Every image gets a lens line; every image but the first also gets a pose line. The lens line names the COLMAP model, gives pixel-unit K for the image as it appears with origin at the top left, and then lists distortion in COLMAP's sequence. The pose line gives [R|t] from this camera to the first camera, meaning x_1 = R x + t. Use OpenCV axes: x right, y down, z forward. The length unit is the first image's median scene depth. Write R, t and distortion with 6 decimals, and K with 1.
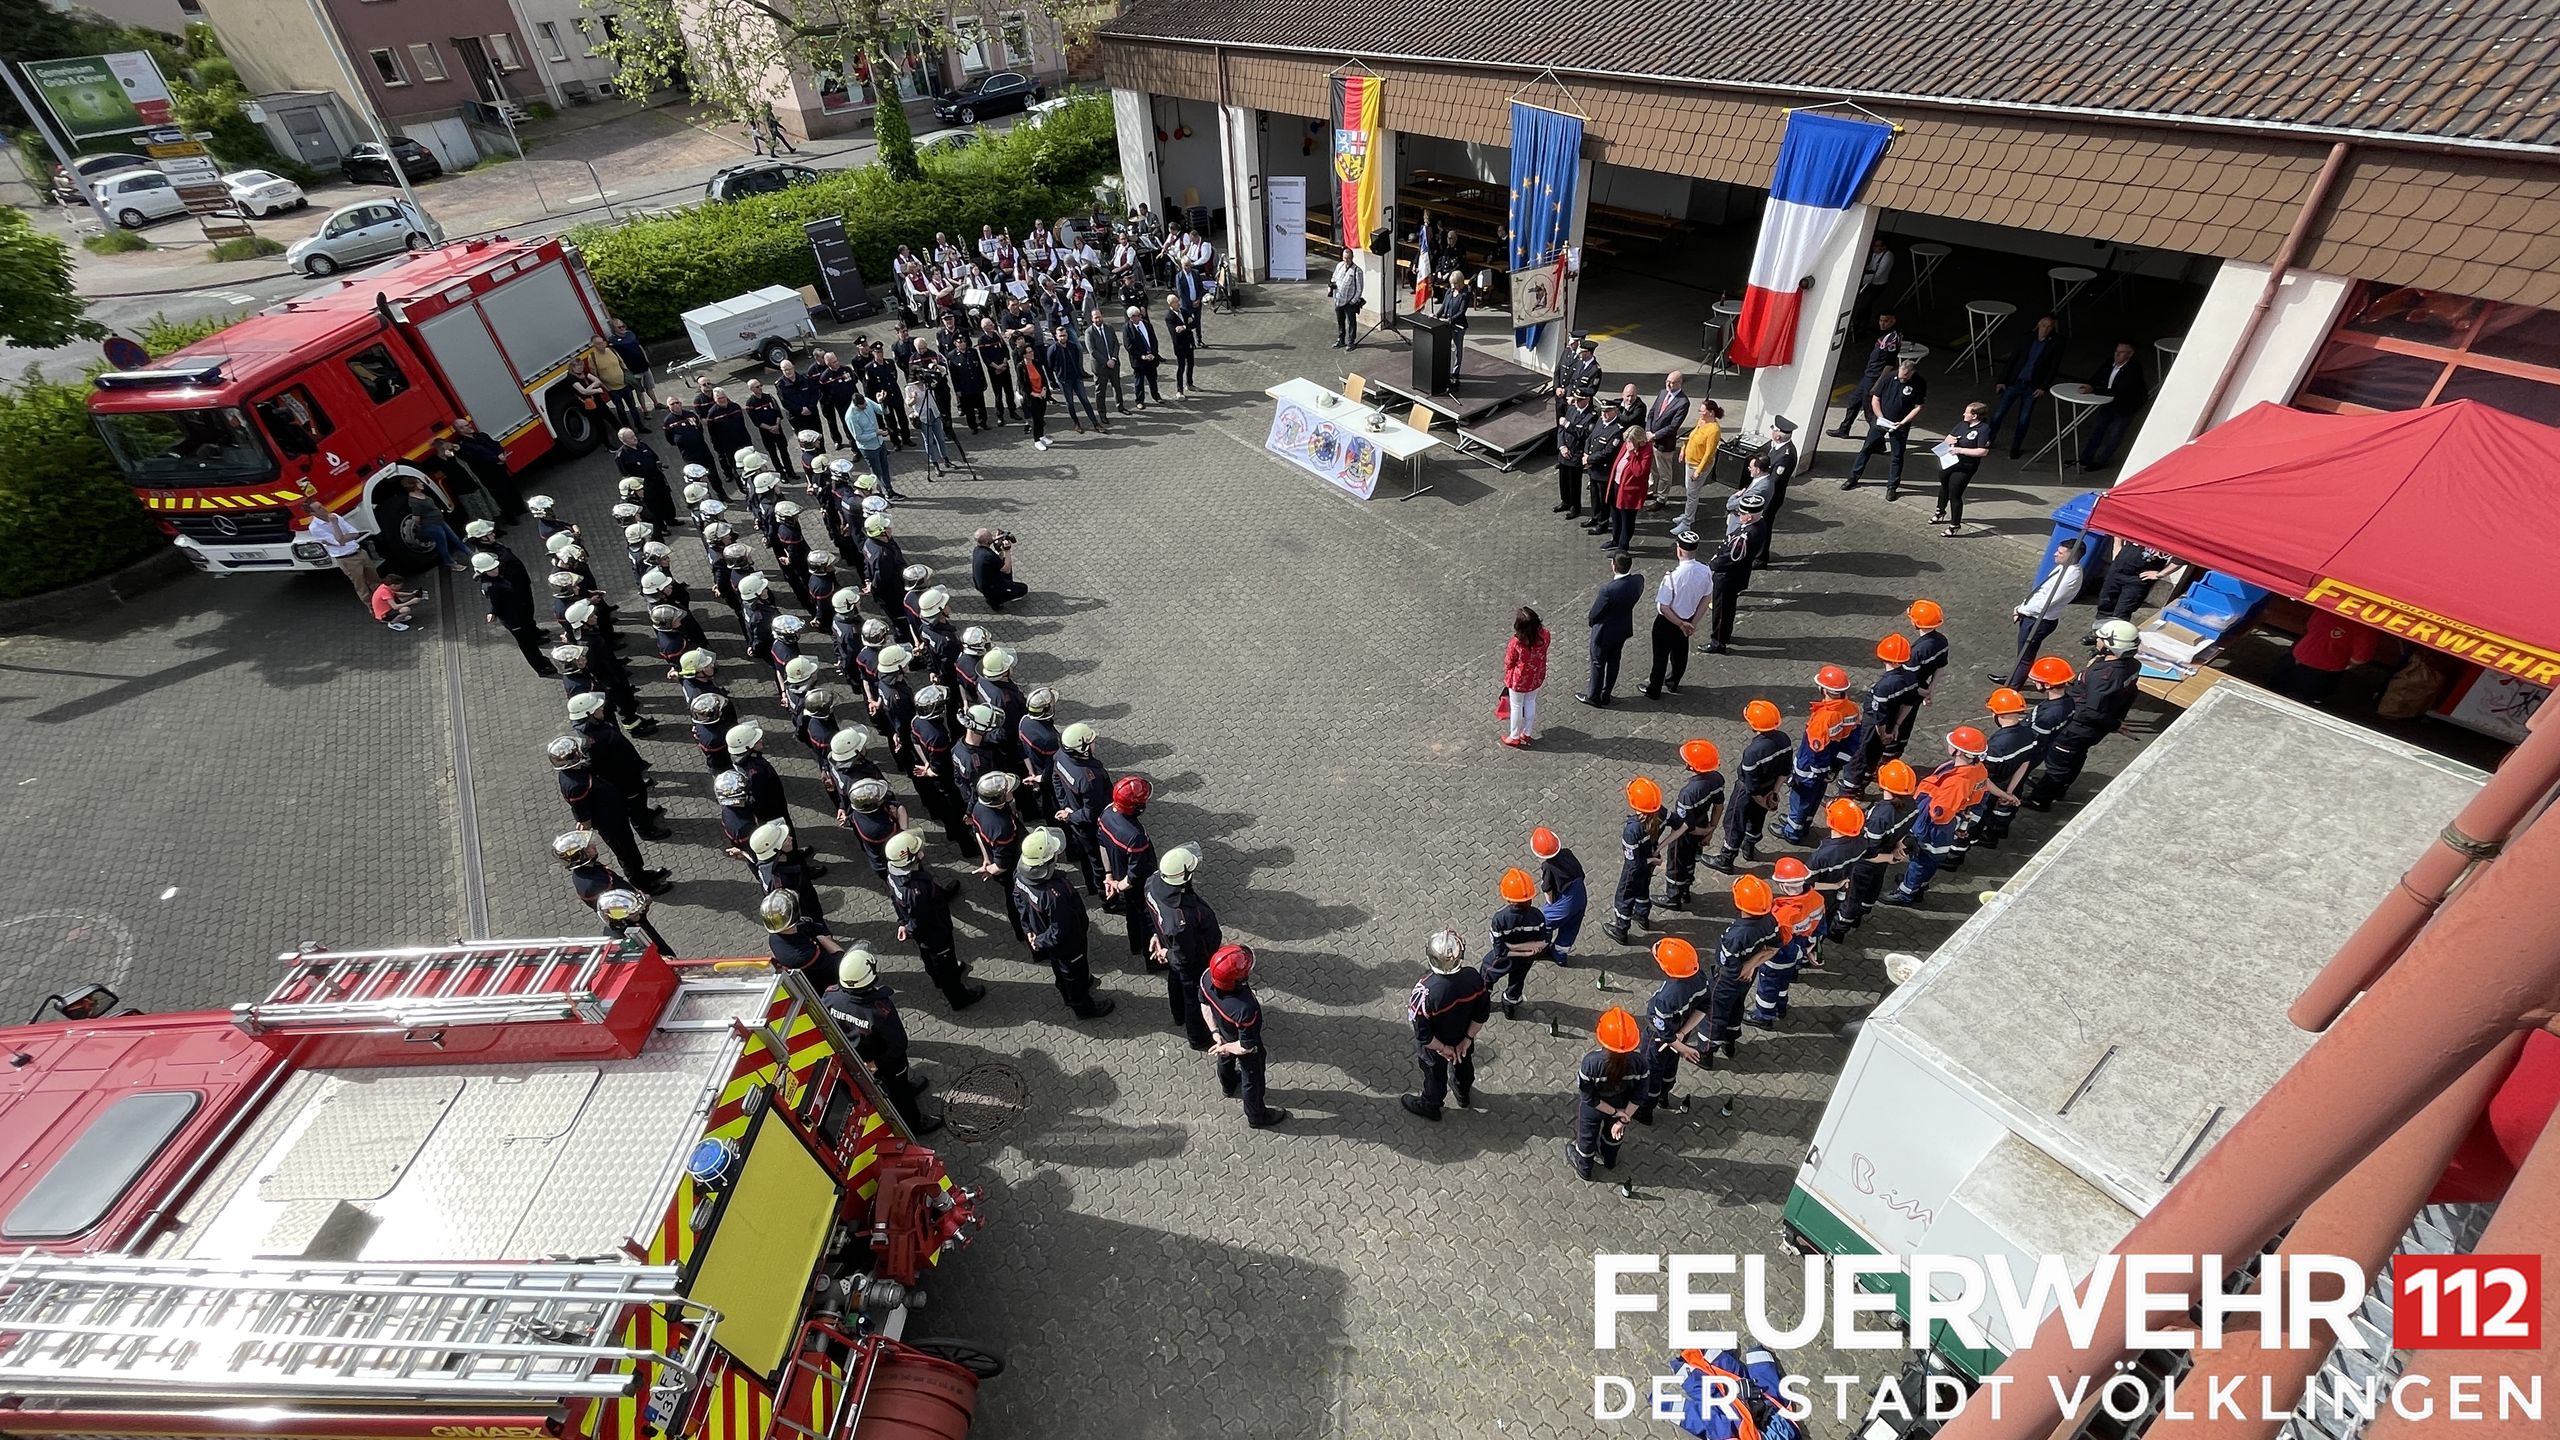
lens RADIAL K [[1029.0, 0, 1261.0], [0, 1029.0, 726.3], [0, 0, 1]] dist [-0.017807, 0.008842]
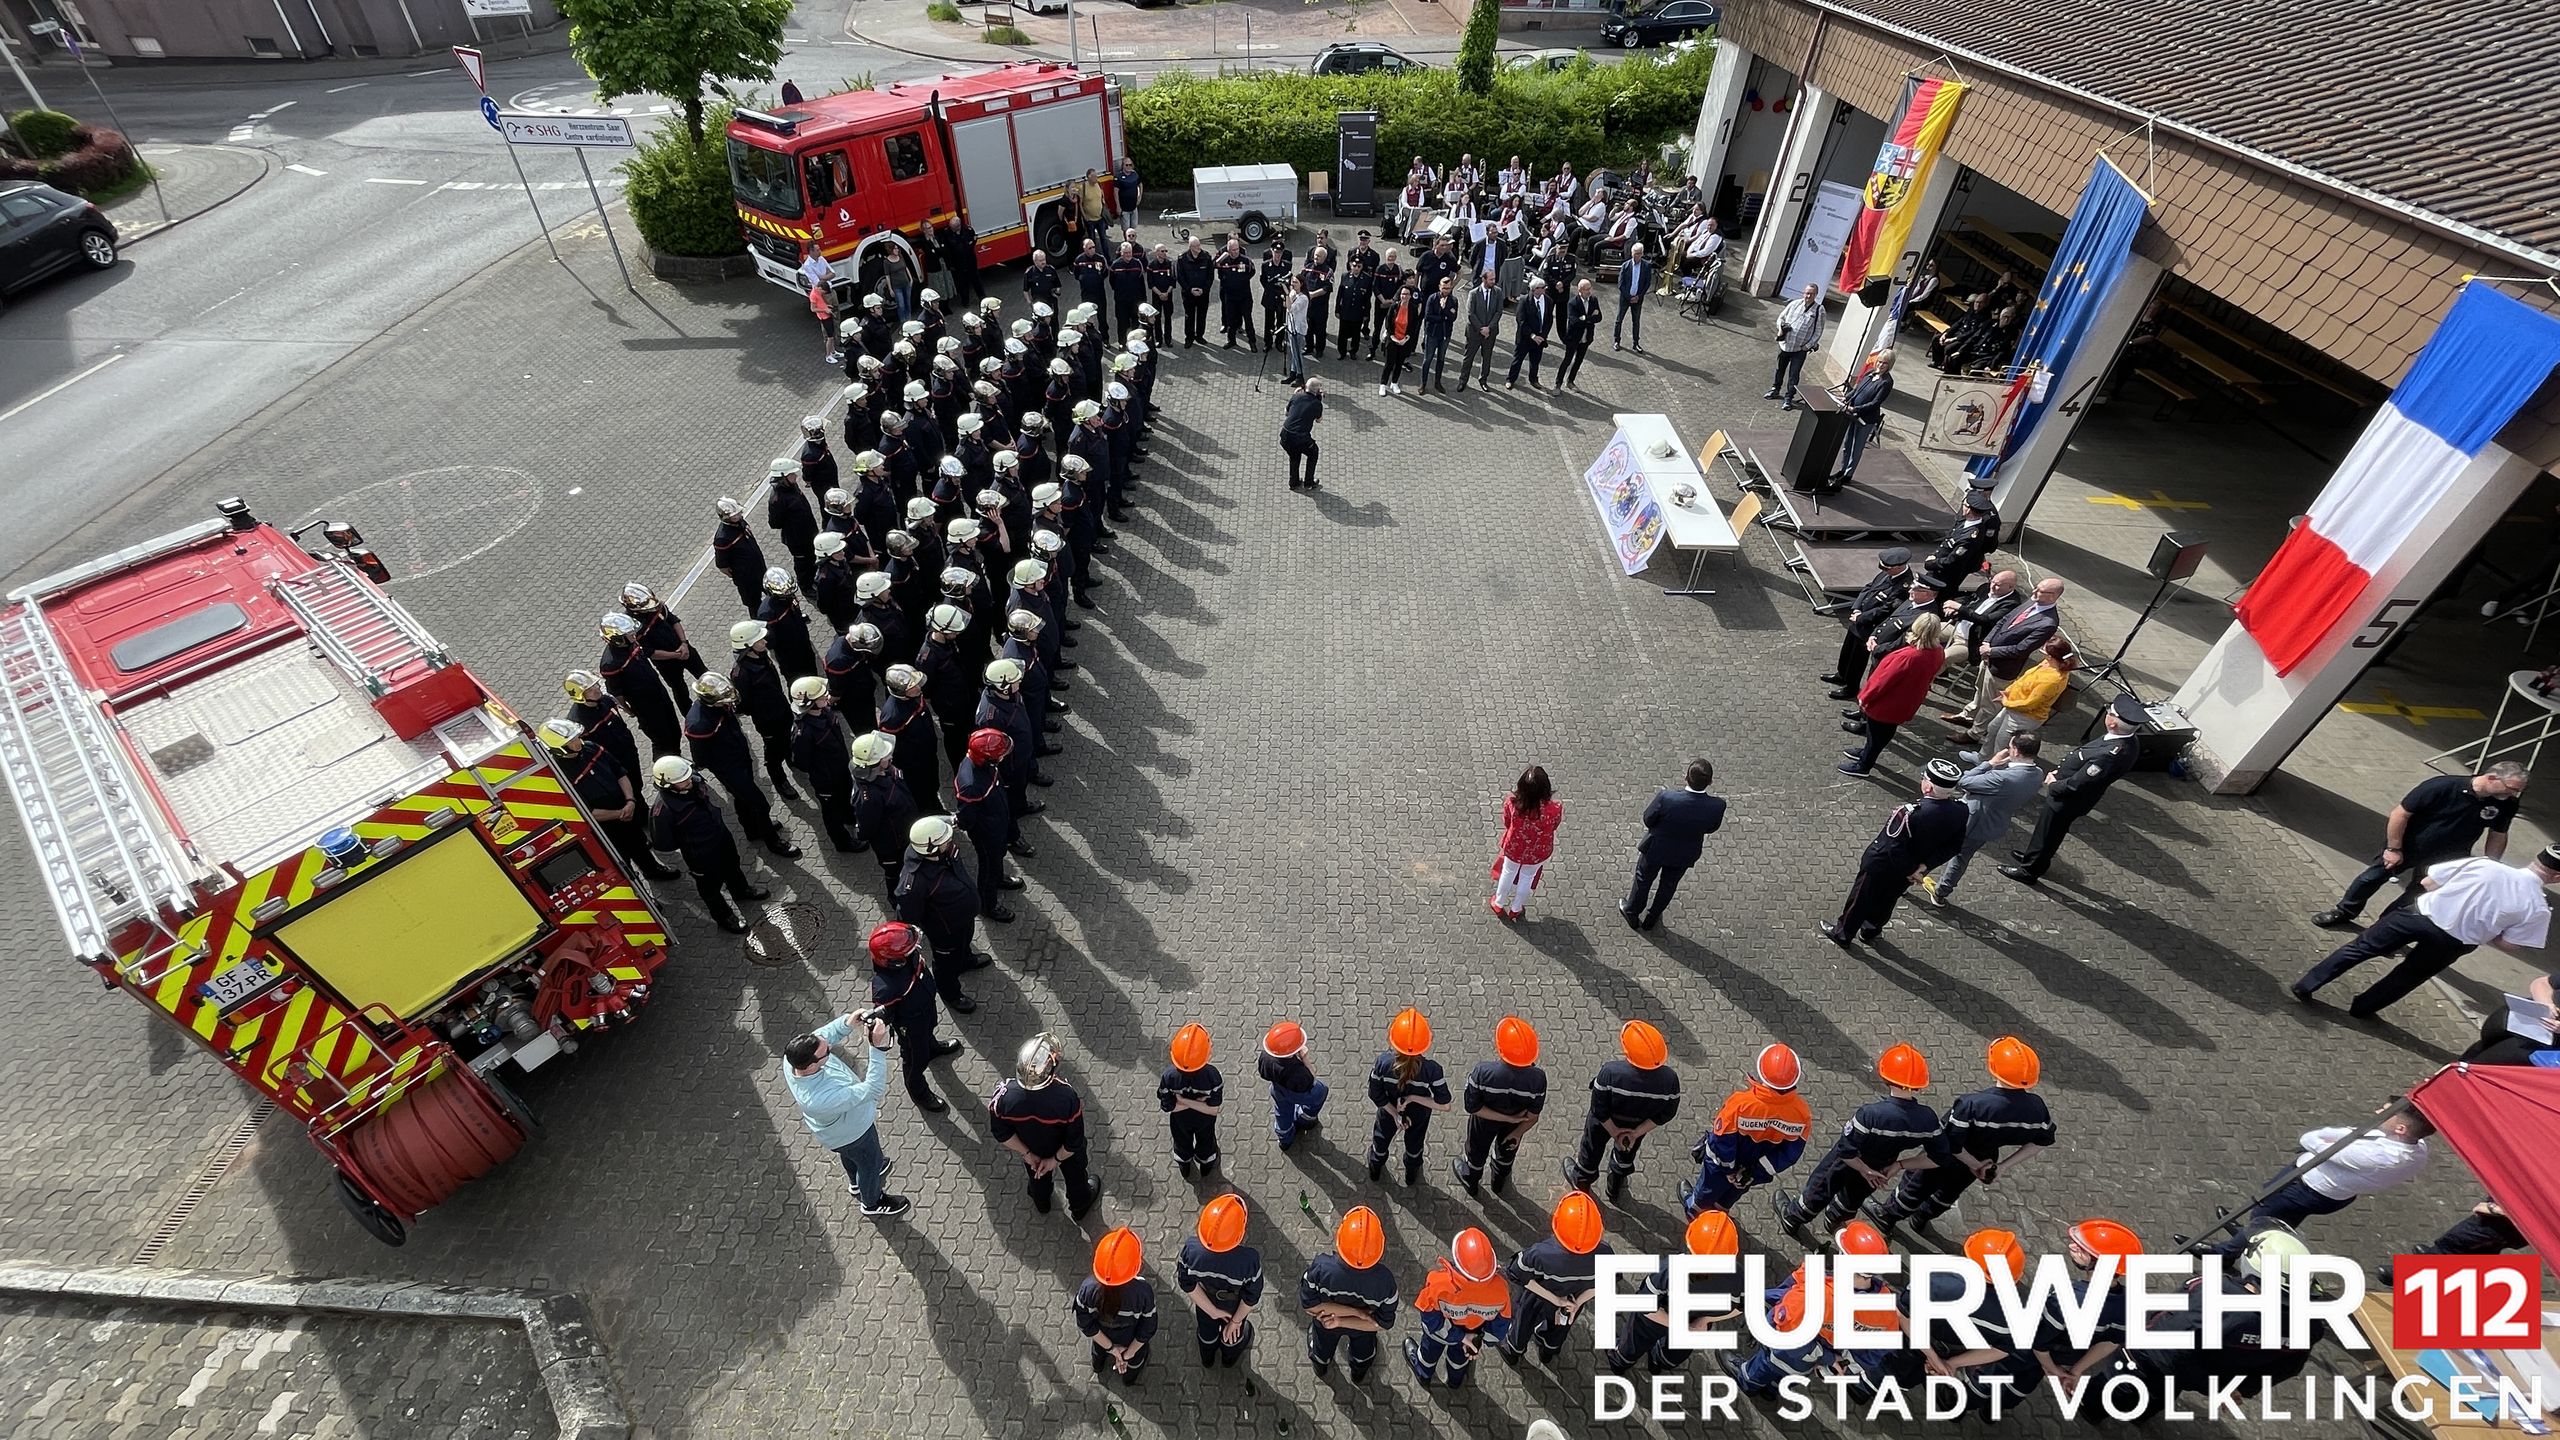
lens RADIAL K [[1028.1, 0, 1262.8], [0, 1028.1, 722.2], [0, 0, 1]] dist [-0.012992, 0.000164]
pose [[0.802278, 0.448336, -0.394138, 0.233917], [-0.423442, 0.892800, 0.153641, -0.109303], [0.420769, 0.043632, 0.906118, 0.111920]]
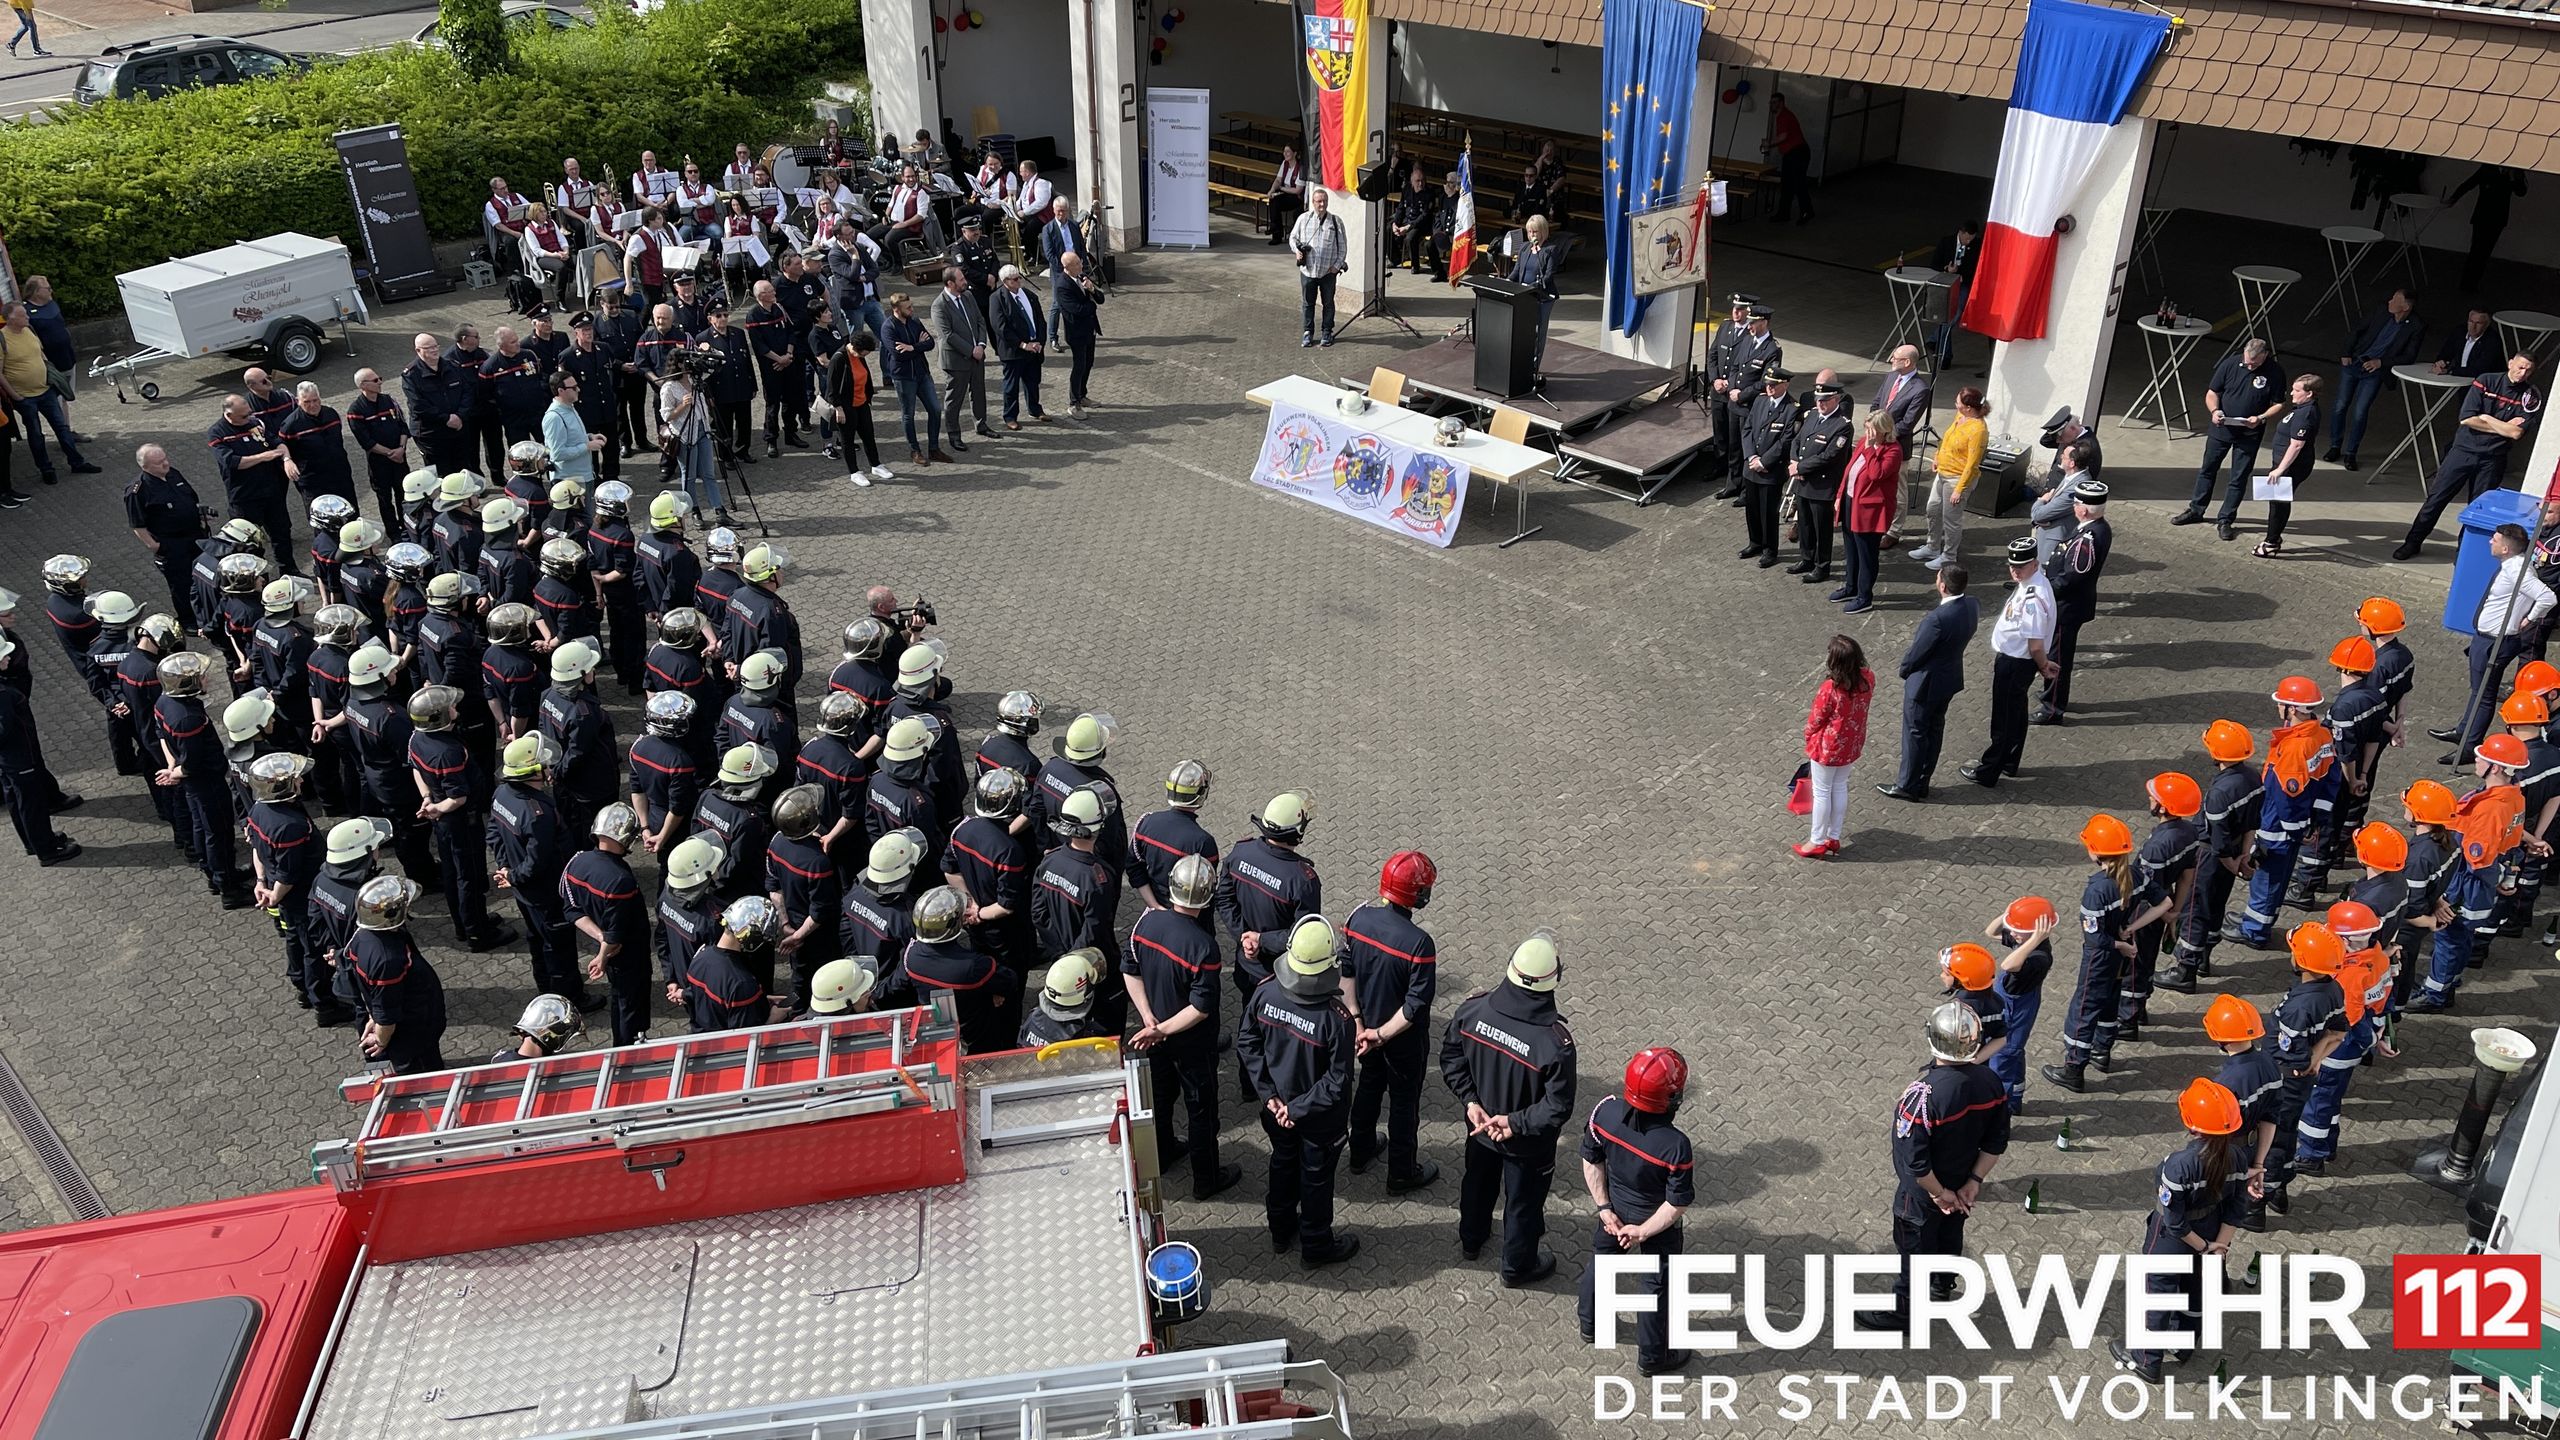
lens RADIAL K [[1916.9, 0, 1274.2], [0, 1916.9, 730.8], [0, 0, 1]] dist [0.046218, -0.058645]
pose [[0.980860, -0.031862, 0.192089, -0.219885], [0.067670, 0.980808, -0.182856, 0.094593], [-0.182576, 0.192355, 0.964192, -0.096765]]
